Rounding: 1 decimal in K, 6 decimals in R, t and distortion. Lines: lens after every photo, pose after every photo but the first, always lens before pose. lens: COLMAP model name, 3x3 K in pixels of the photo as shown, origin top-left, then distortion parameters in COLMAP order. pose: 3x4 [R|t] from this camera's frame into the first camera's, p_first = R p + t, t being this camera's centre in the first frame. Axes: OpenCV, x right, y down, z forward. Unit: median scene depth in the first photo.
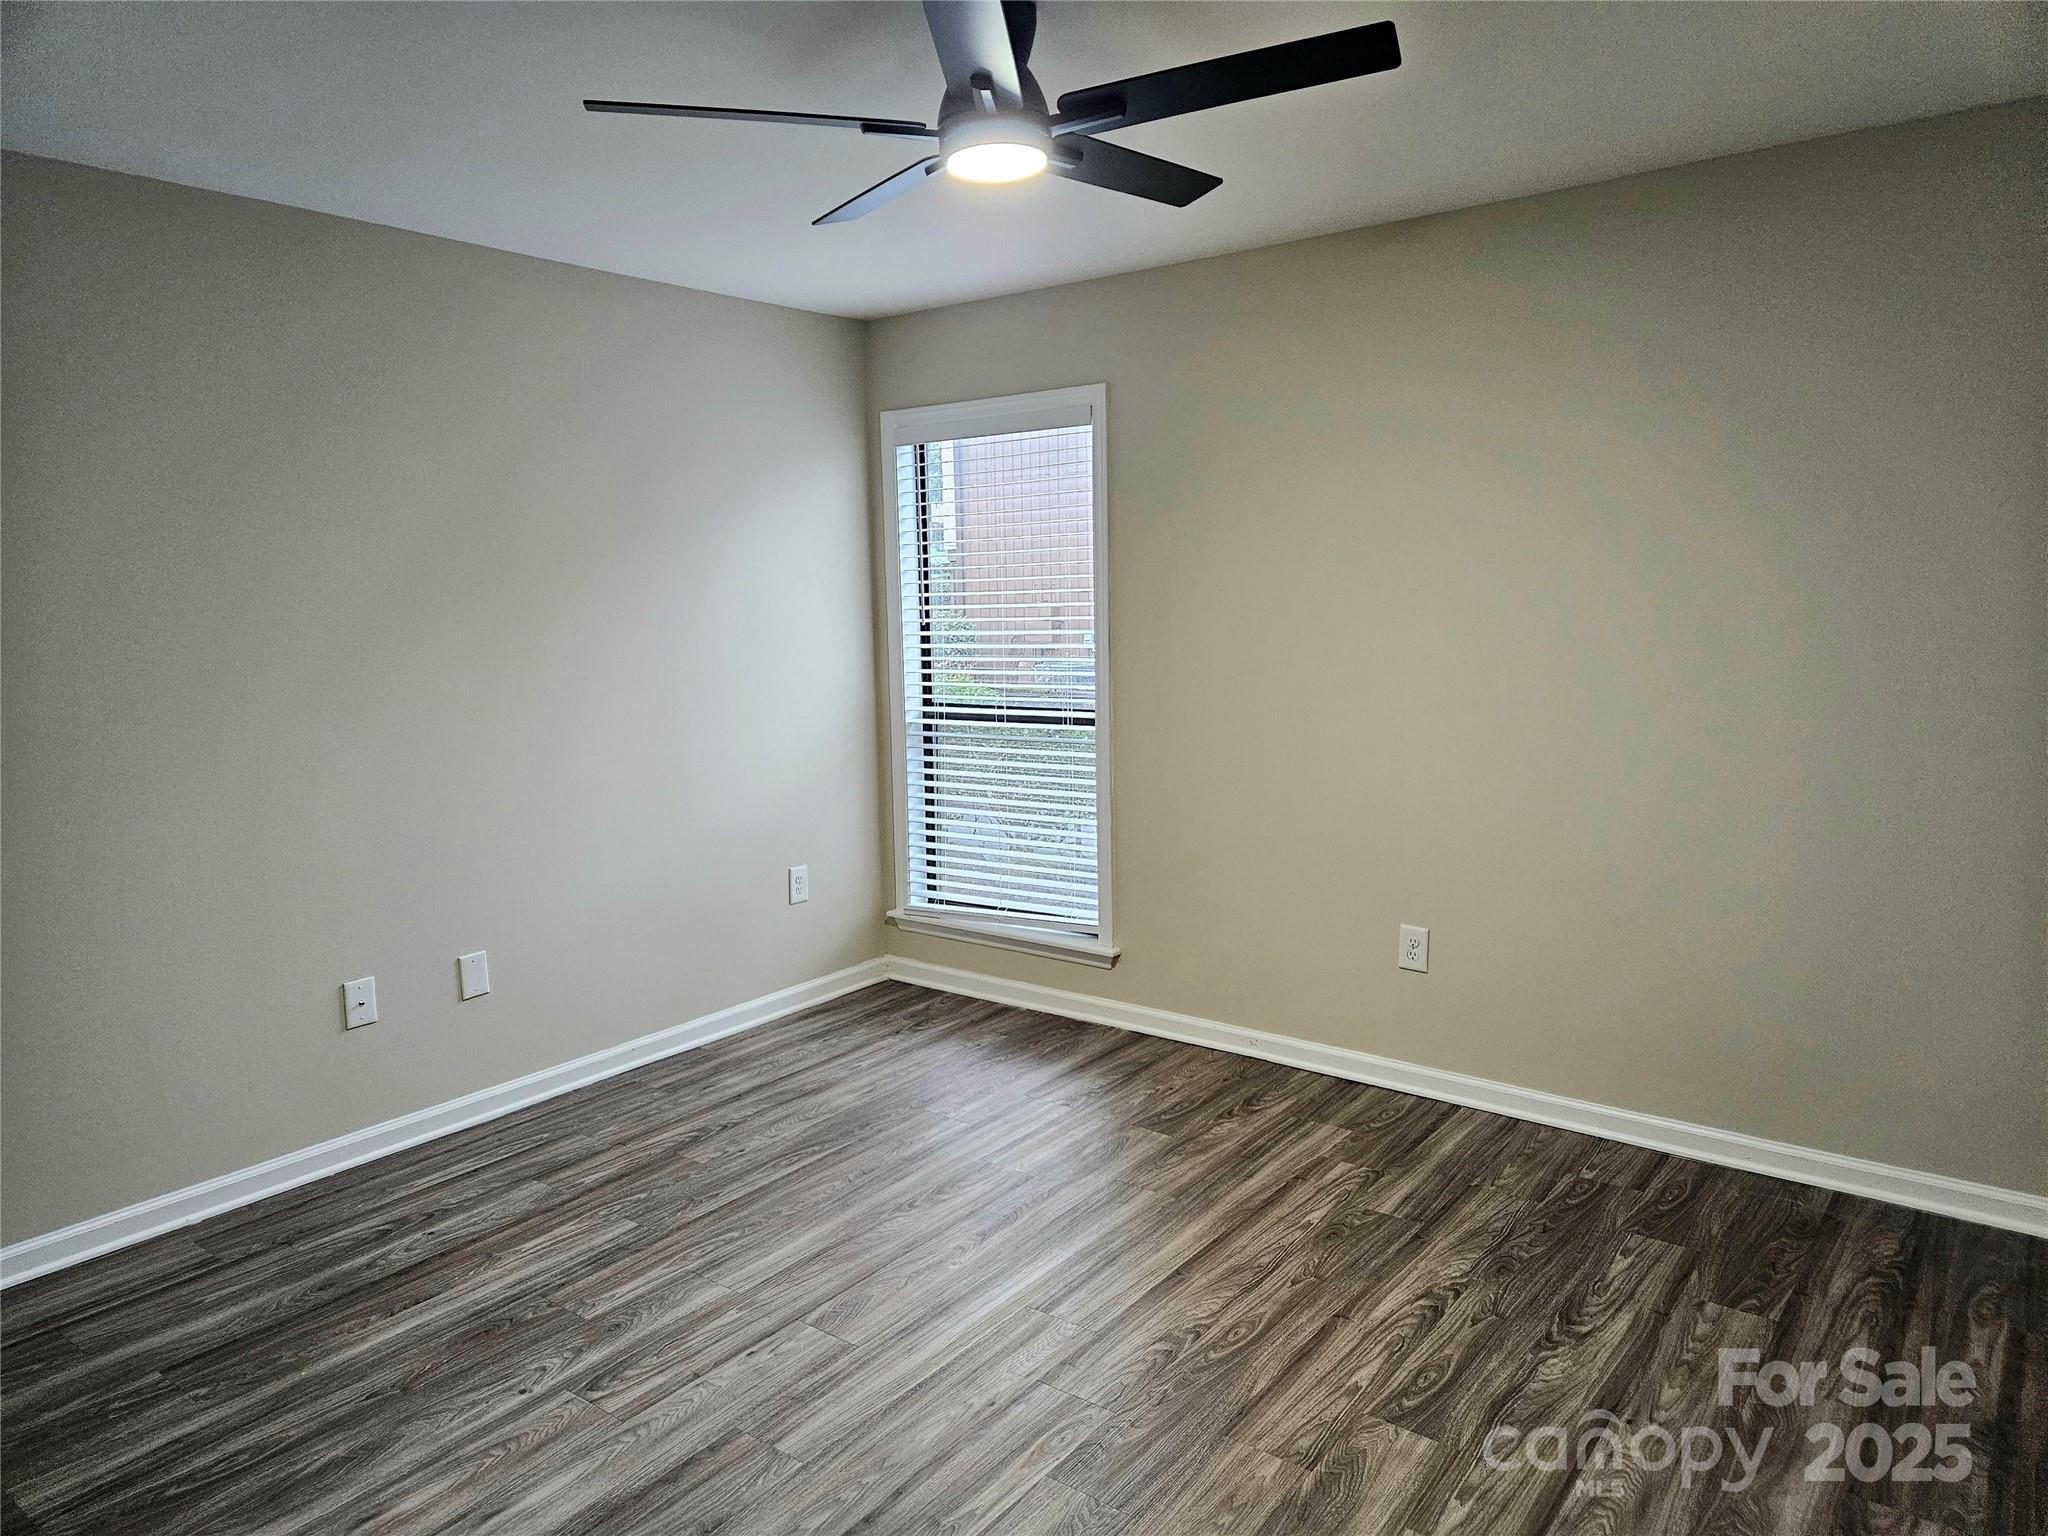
lens RADIAL K [[1368.3, 0, 1026.1], [0, 1368.3, 757.7], [0, 0, 1]] dist [0.083954, -0.063923]
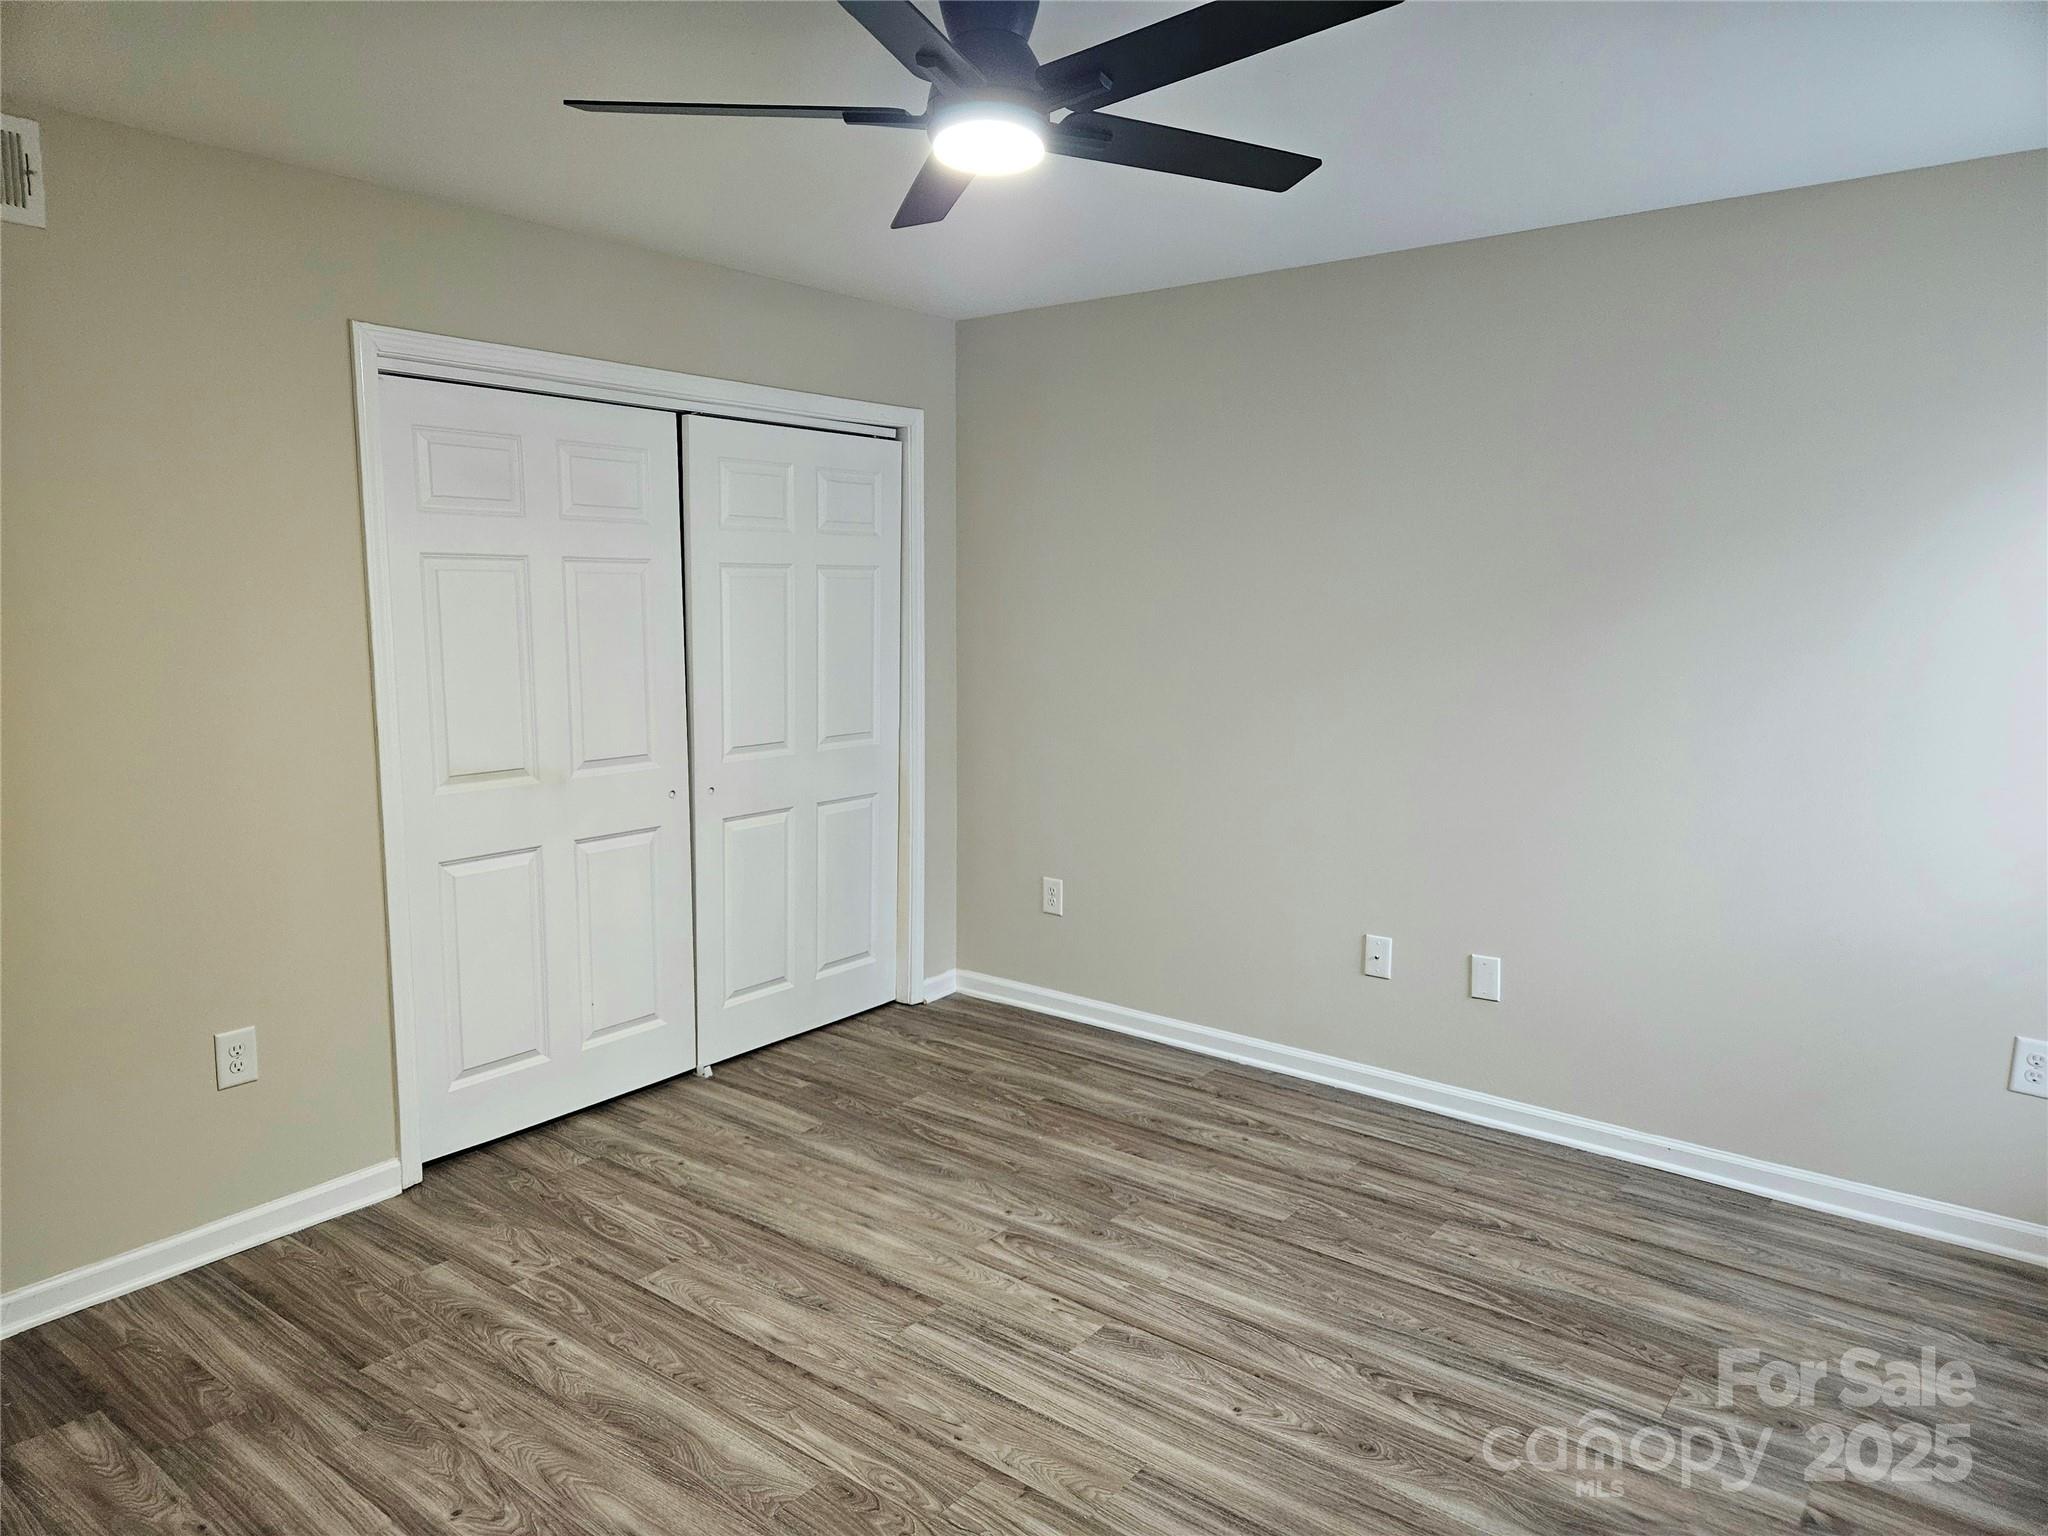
lens RADIAL K [[1368.3, 0, 1007.0], [0, 1368.3, 809.4], [0, 0, 1]] dist [0.083954, -0.063923]
pose [[-0.021708, 0.190339, -0.981478, 0.702202], [-0.122706, 0.973780, 0.191560, -0.138288], [0.992206, 0.124592, 0.002217, 0.786296]]
